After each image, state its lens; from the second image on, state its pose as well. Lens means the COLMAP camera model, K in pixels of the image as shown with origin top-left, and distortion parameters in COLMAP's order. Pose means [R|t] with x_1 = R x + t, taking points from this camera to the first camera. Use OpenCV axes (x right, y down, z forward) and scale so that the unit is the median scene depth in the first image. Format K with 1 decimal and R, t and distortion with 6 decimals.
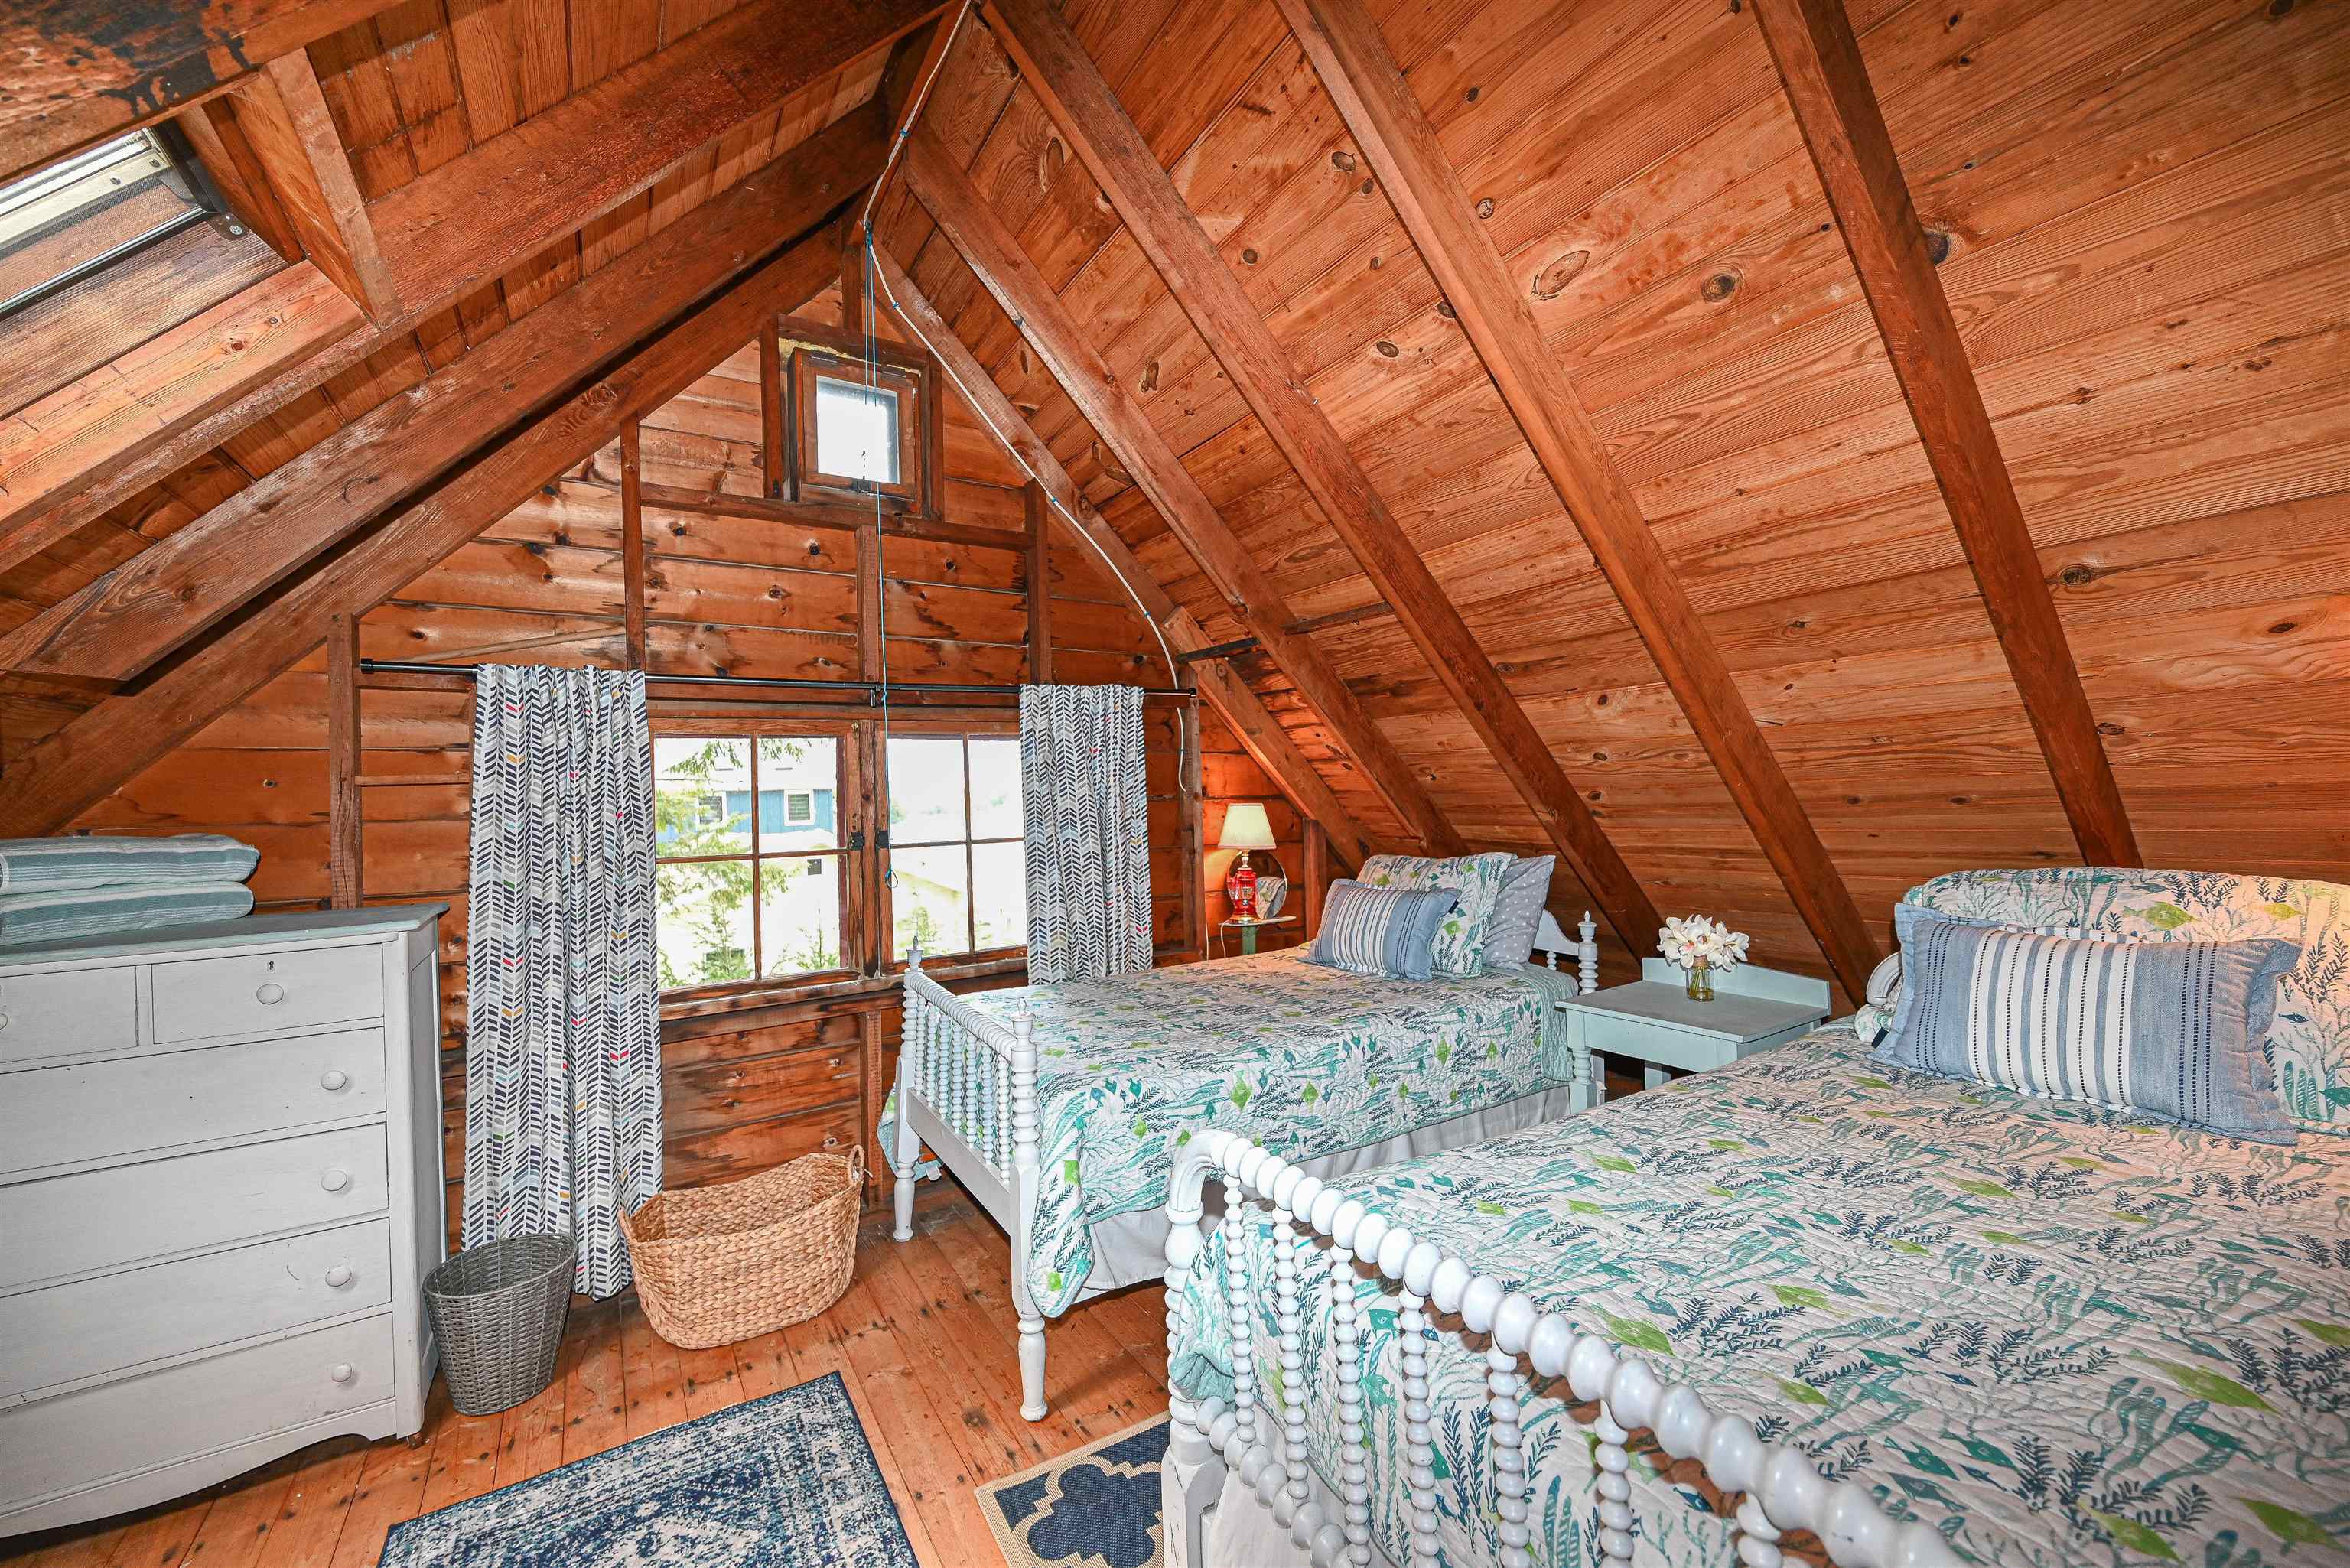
lens RADIAL K [[921.0, 0, 1175.8], [0, 921.0, 789.8], [0, 0, 1]] dist [-0.002287, -0.000157]
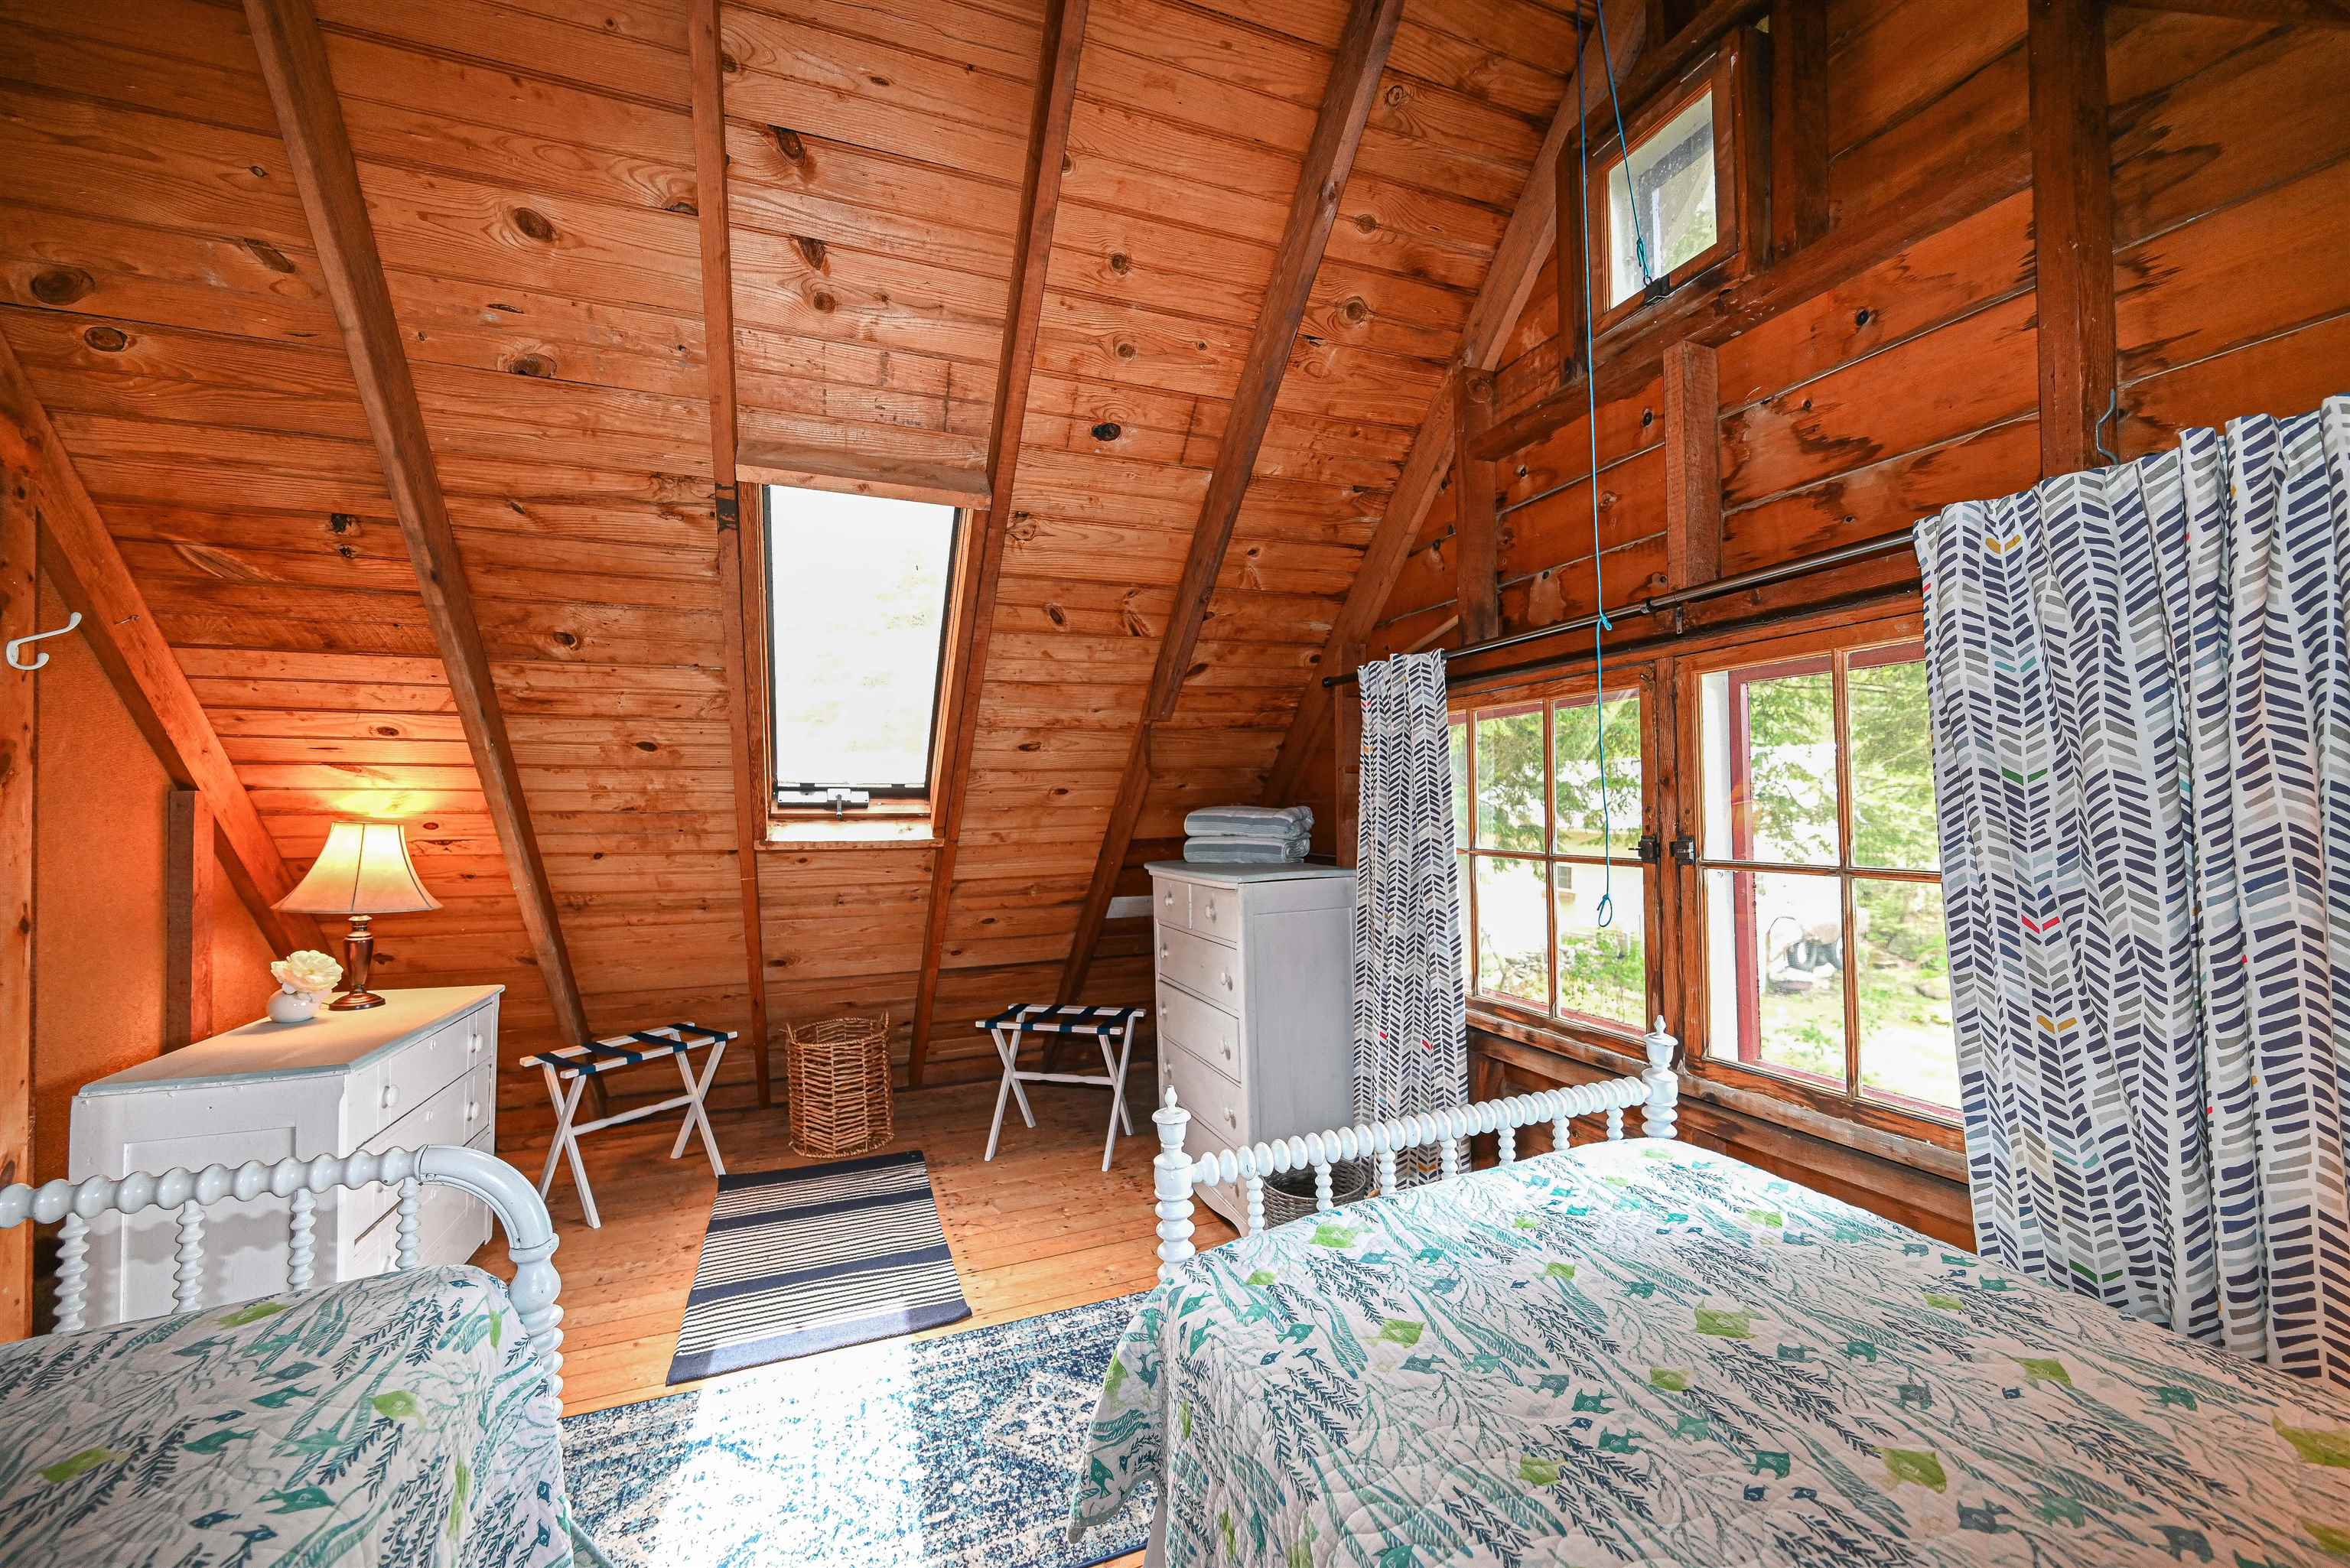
lens RADIAL K [[921.0, 0, 1174.6], [0, 921.0, 787.8], [0, 0, 1]] dist [-0.002287, -0.000157]
pose [[-0.179902, 0.013050, -0.983598, 0.344443], [0.019185, 0.999768, 0.009755, -0.000259], [0.983497, -0.017115, -0.180111, 0.780480]]
